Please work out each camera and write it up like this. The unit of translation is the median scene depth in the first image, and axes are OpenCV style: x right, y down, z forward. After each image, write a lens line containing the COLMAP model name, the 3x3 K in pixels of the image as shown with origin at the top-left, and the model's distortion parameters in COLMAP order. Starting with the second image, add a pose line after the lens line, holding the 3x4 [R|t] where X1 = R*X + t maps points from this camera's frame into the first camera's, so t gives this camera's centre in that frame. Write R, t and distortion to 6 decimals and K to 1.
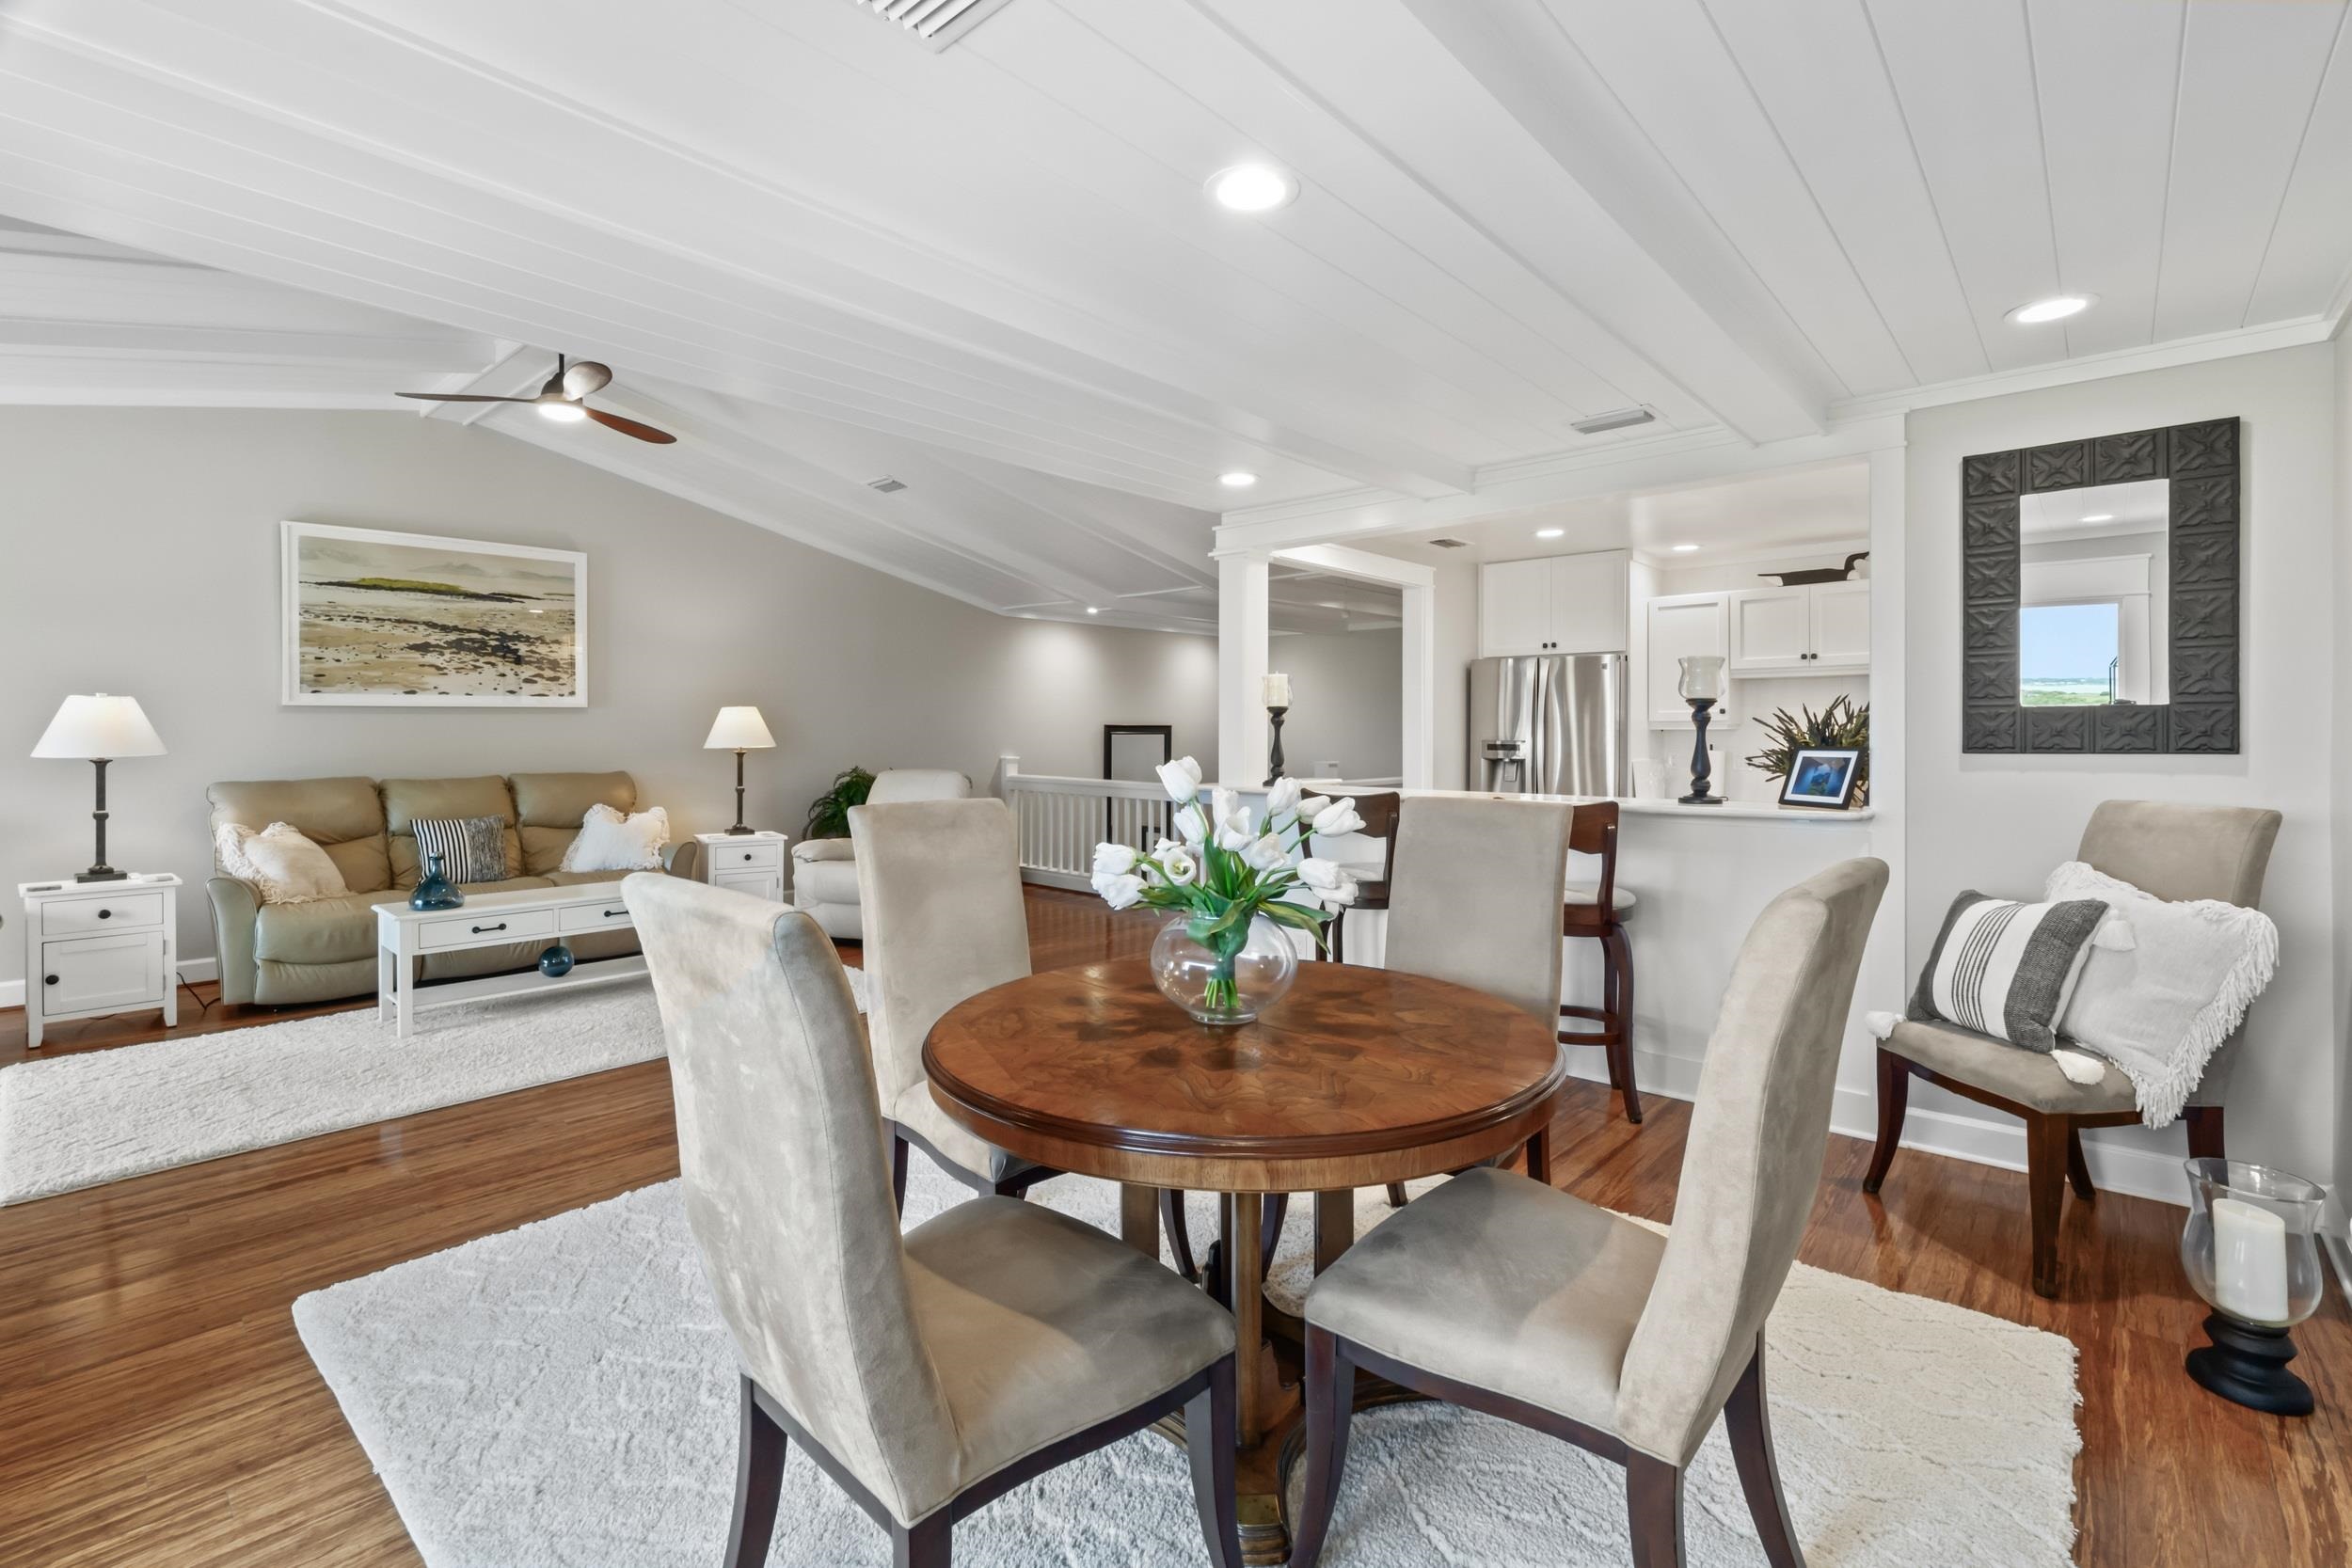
lens RADIAL K [[1041.5, 0, 1177.5], [0, 1041.5, 732.3], [0, 0, 1]] dist [-0.011993, 0.000169]
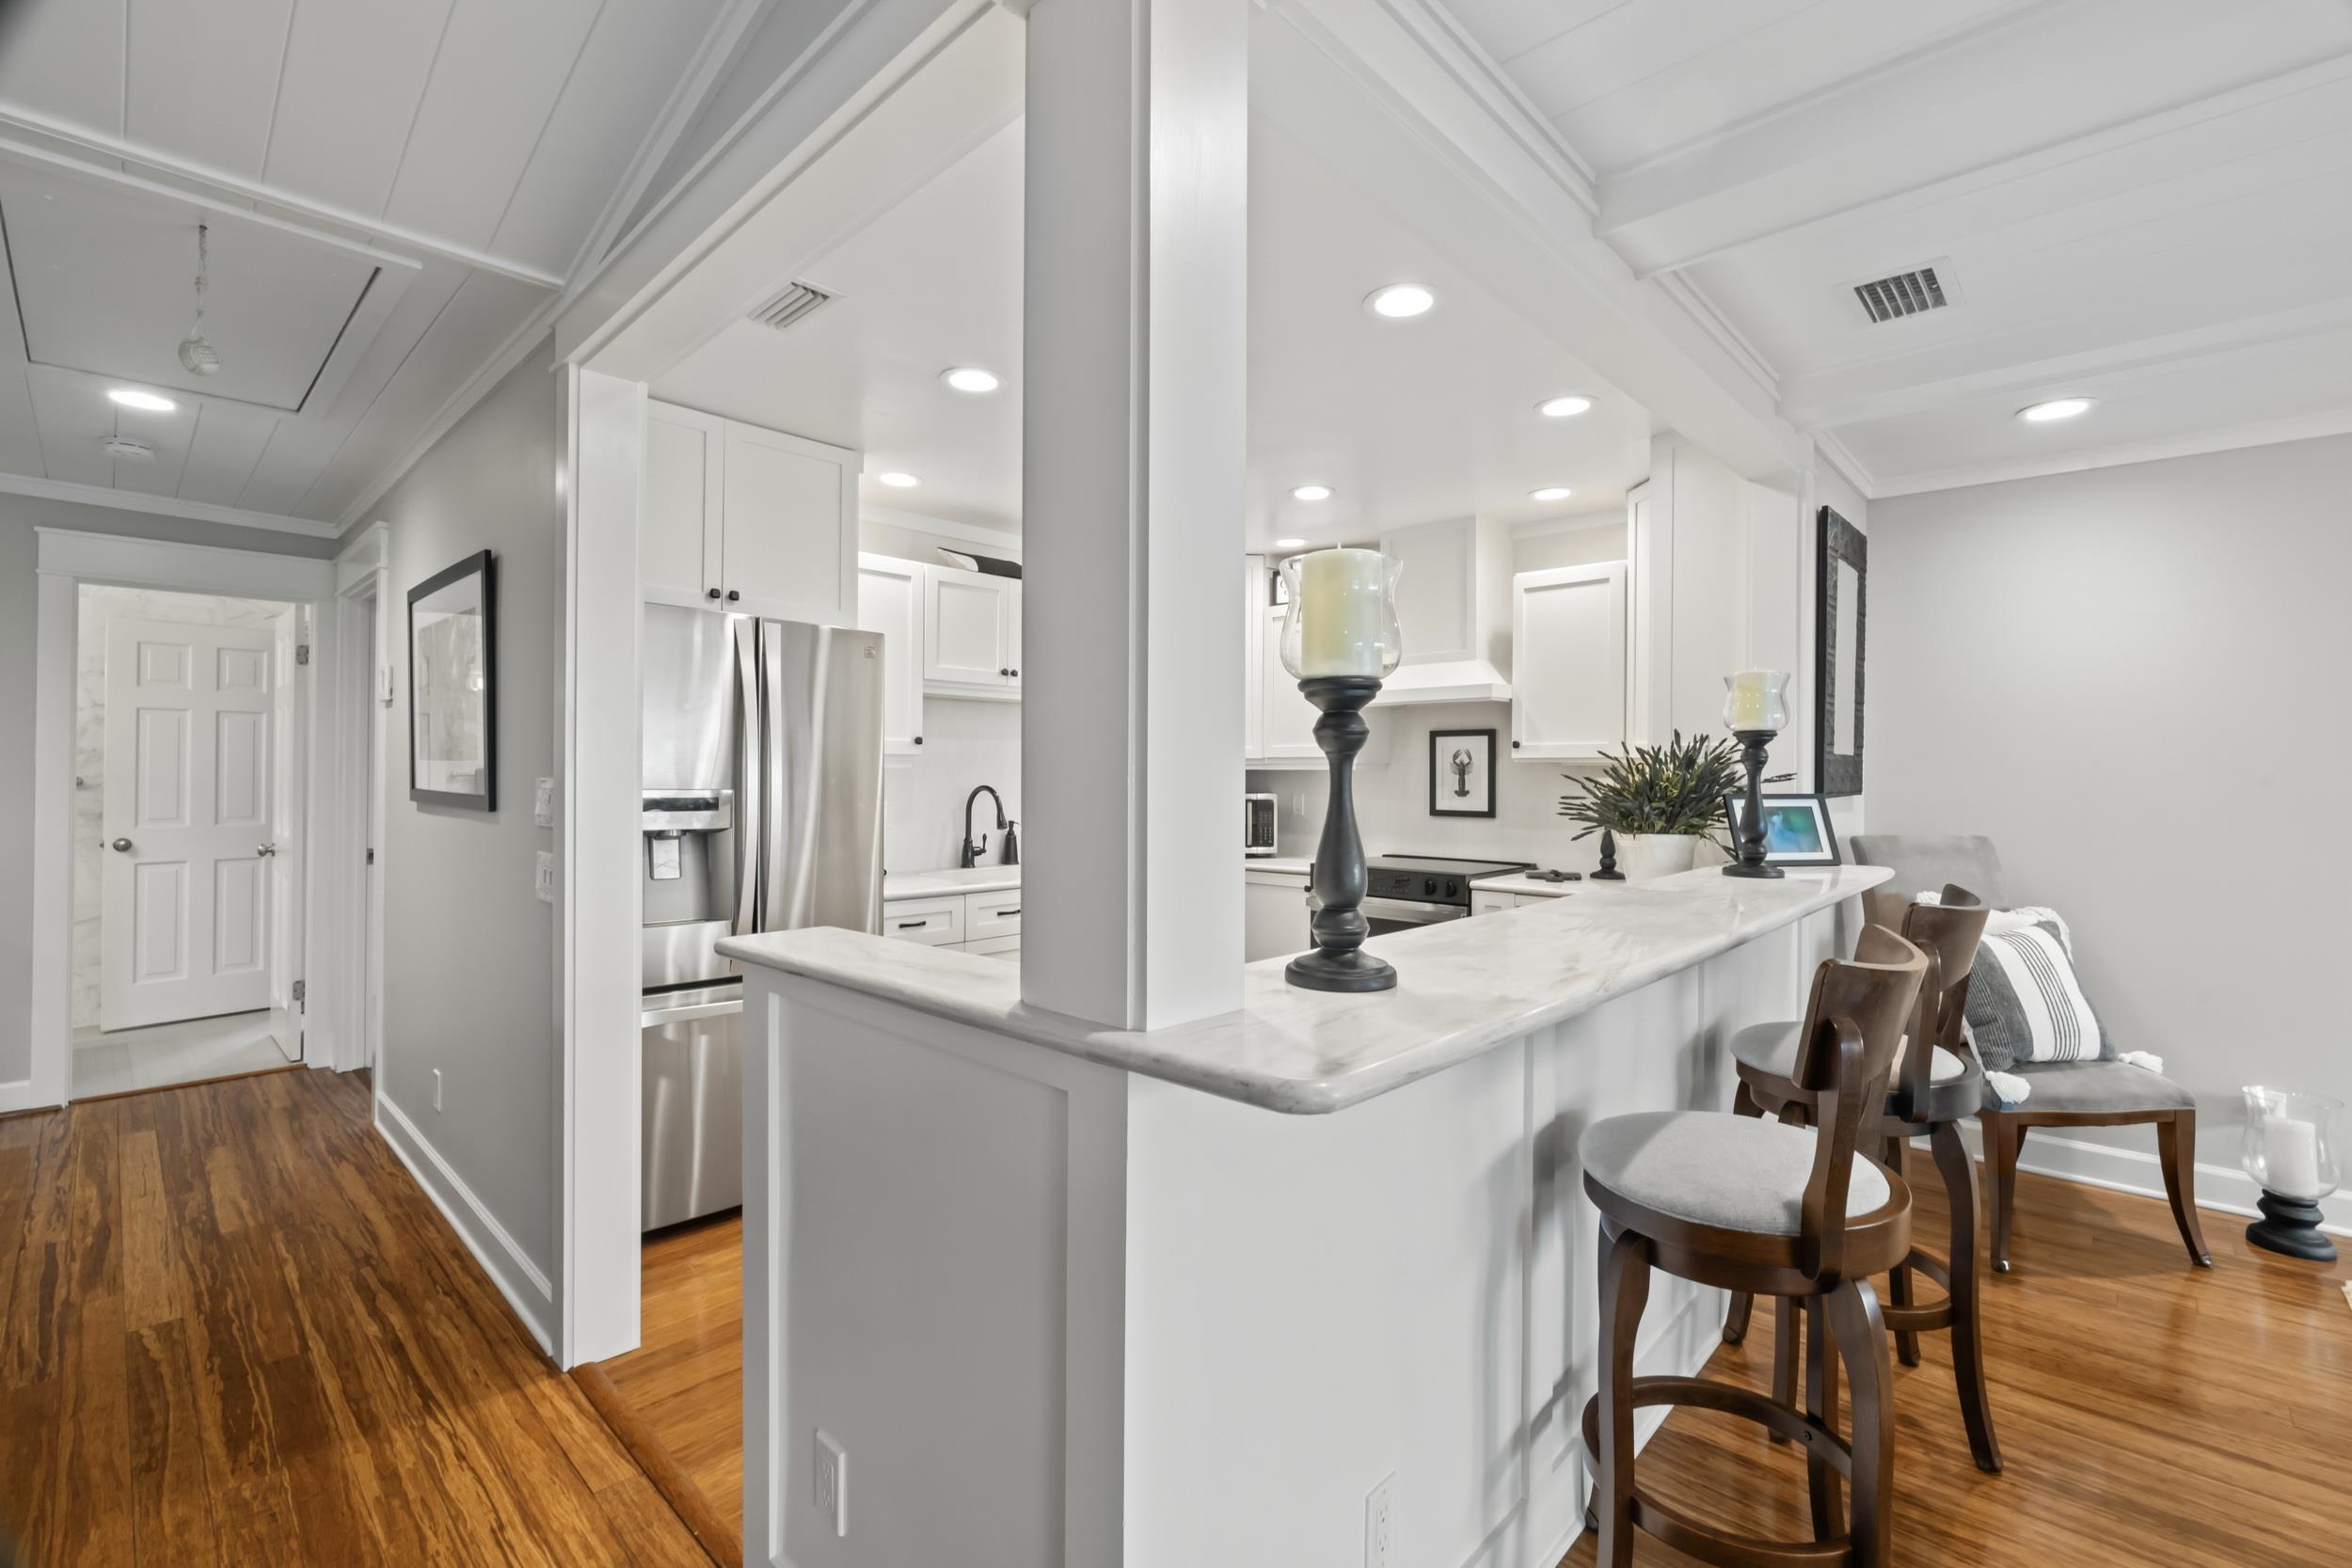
lens RADIAL K [[1023.3, 0, 1177.7], [0, 1023.3, 775.4], [0, 0, 1]] dist [-0.003847, 0.000702]
pose [[0.027543, -0.001827, 0.999619, -0.136694], [-0.005999, 0.999980, 0.001993, -0.000371], [-0.999603, -0.006052, 0.027531, 0.867918]]
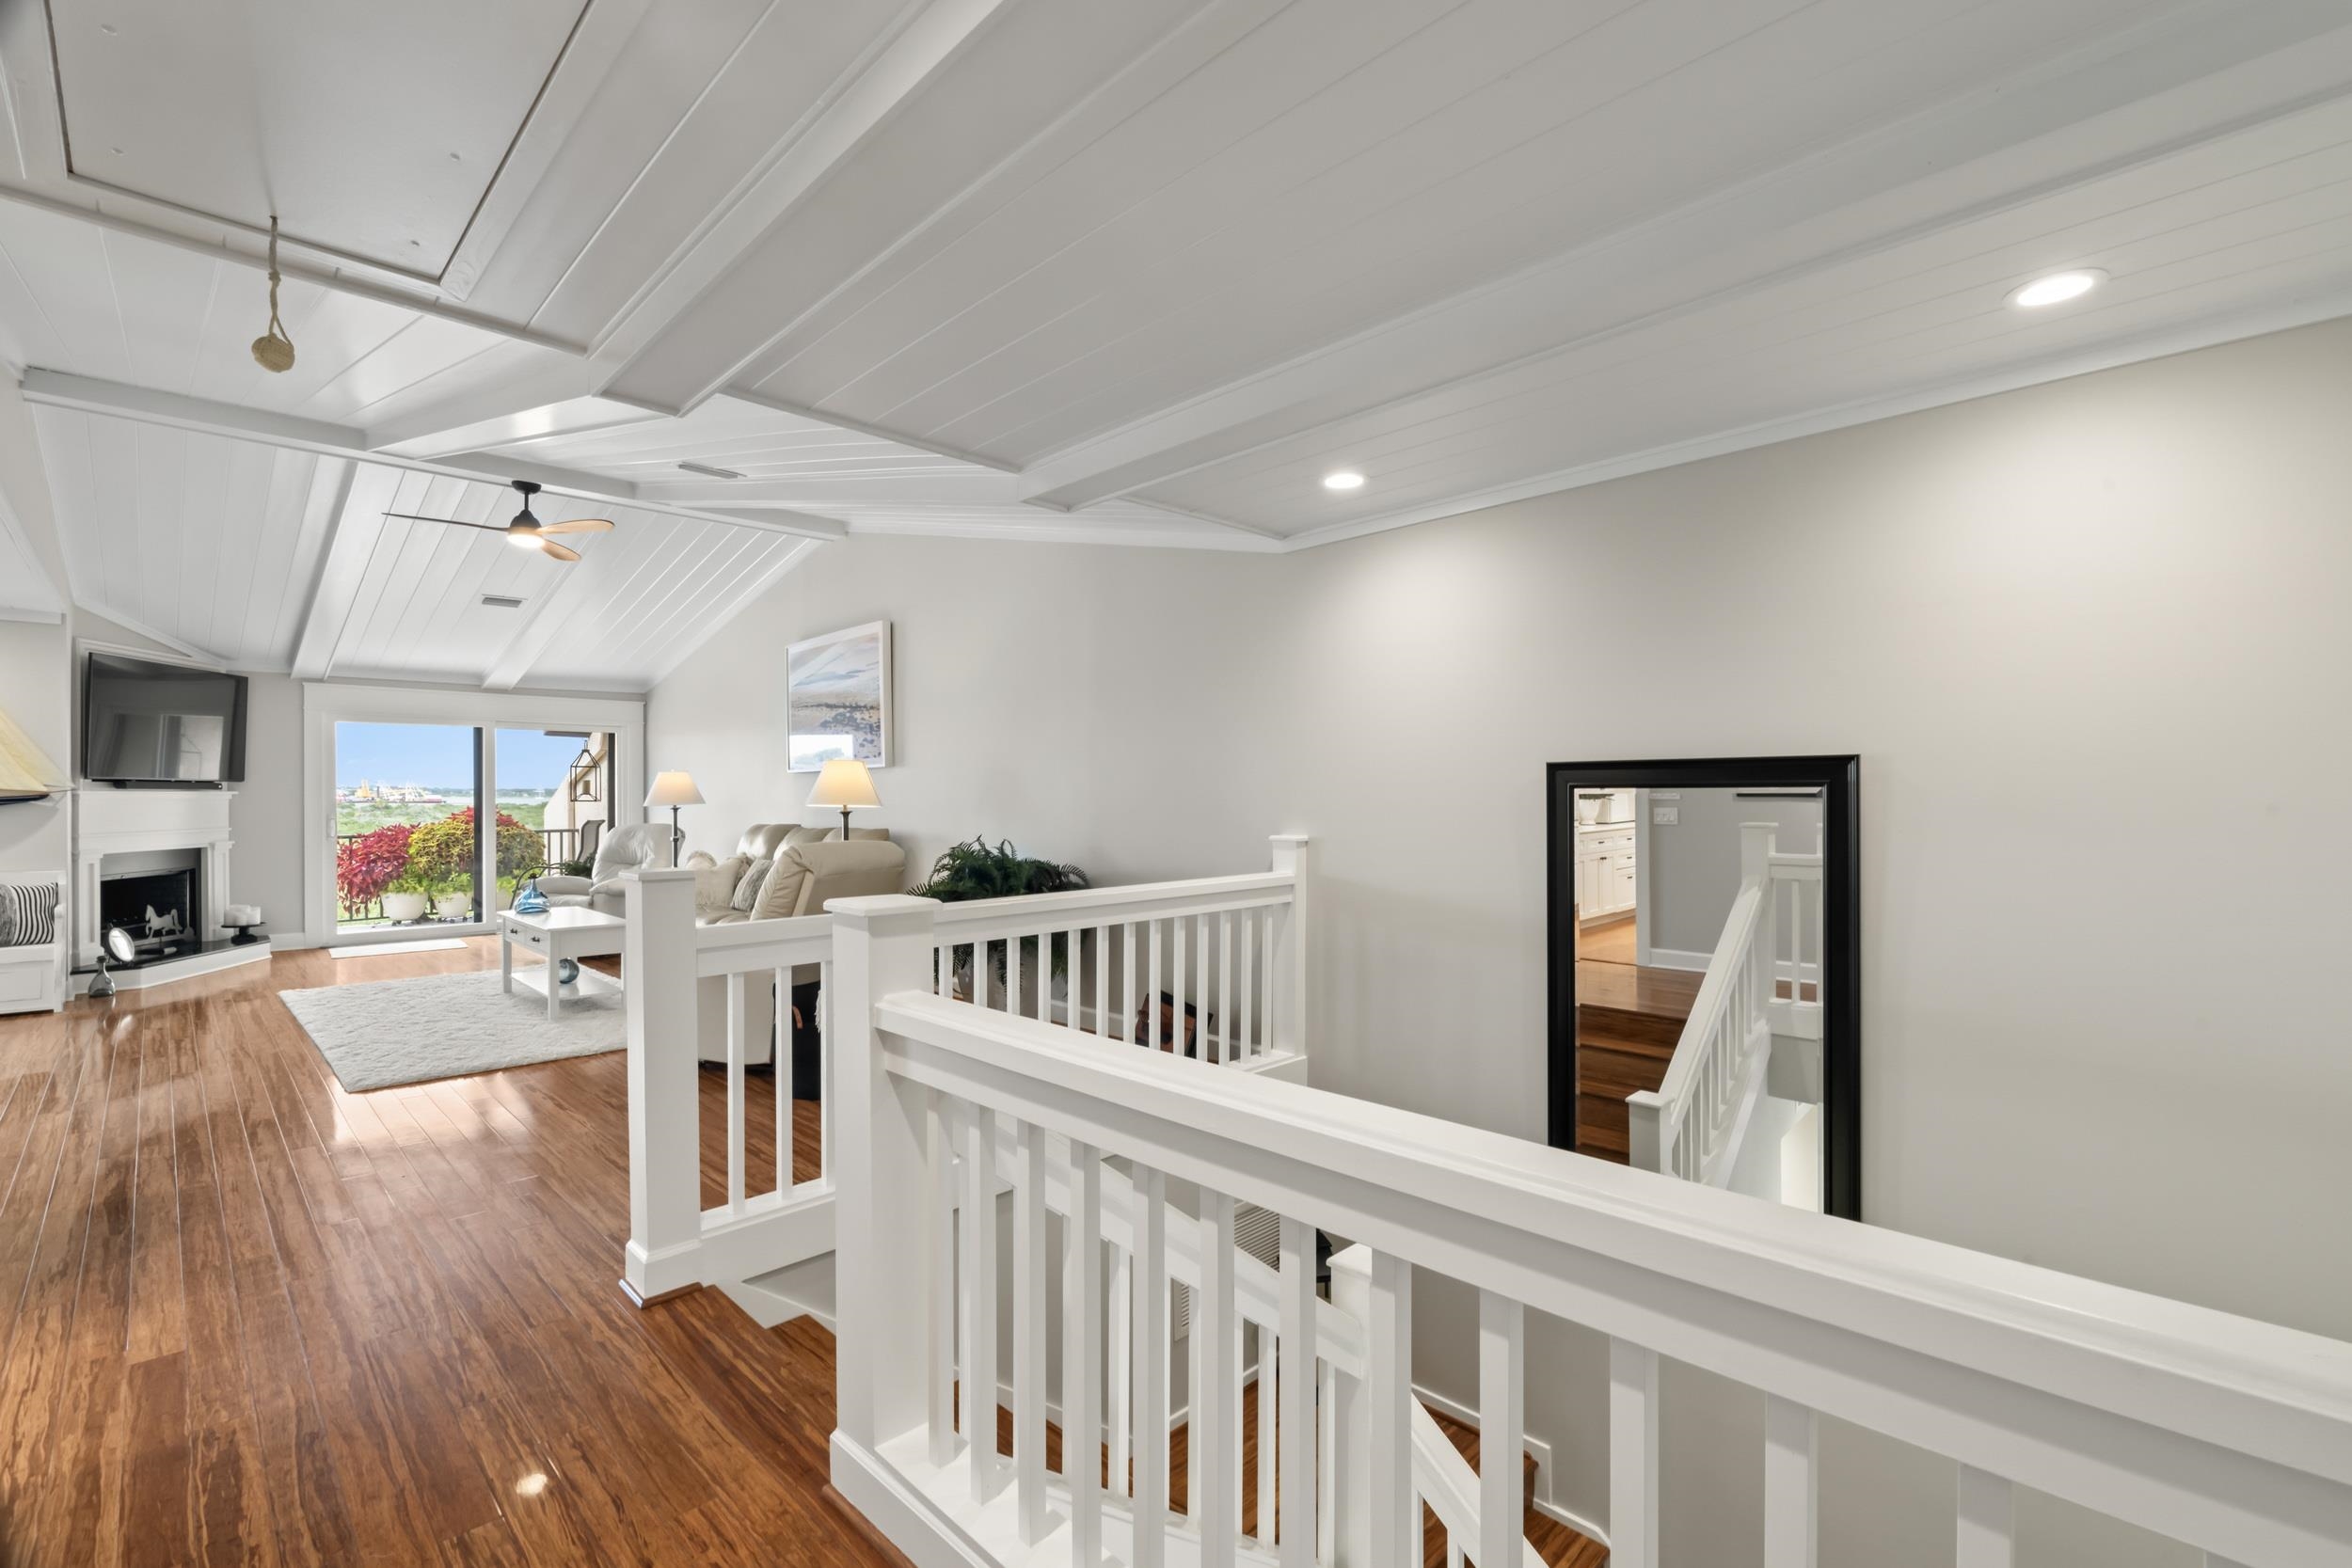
lens RADIAL K [[1027.0, 0, 1179.3], [0, 1027.0, 797.8], [0, 0, 1]] dist [-0.008253, 0.001178]
pose [[-0.054205, -0.000283, -0.998530, 0.508664], [0.002130, 0.999998, -0.000399, 0.009731], [0.998528, -0.002148, -0.054204, 1.517386]]
